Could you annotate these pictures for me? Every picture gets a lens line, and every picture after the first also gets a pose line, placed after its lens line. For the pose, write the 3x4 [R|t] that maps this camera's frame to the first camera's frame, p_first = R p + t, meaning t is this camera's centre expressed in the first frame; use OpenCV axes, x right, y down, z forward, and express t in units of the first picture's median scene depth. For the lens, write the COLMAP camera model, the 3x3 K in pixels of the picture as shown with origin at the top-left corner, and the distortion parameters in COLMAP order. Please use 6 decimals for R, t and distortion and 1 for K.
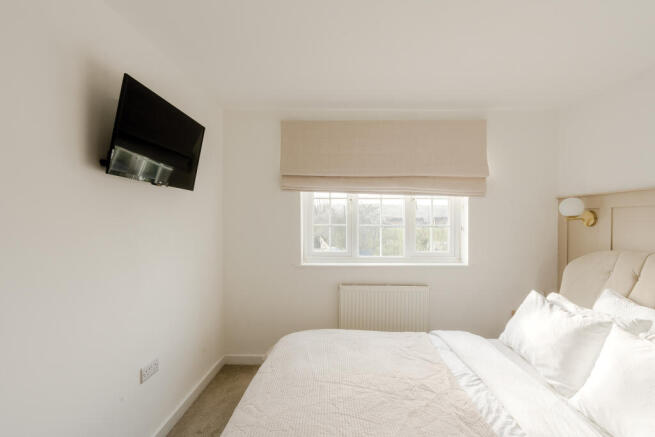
lens RADIAL K [[296.2, 0, 334.3], [0, 296.2, 228.7], [0, 0, 1]] dist [-0.008394, 0.000559]
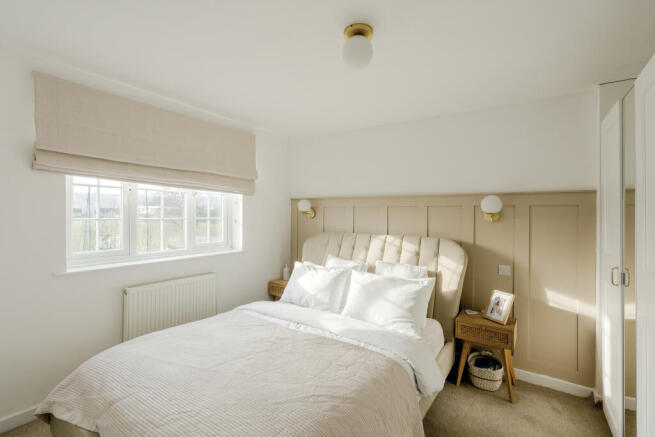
lens RADIAL K [[296.2, 0, 326.8], [0, 296.2, 218.1], [0, 0, 1]] dist [-0.008394, 0.000559]
pose [[0.549698, -0.007846, 0.835327, -0.400067], [0.015188, 0.999884, -0.000603, -0.005140], [-0.835225, 0.013018, 0.549754, 0.041197]]
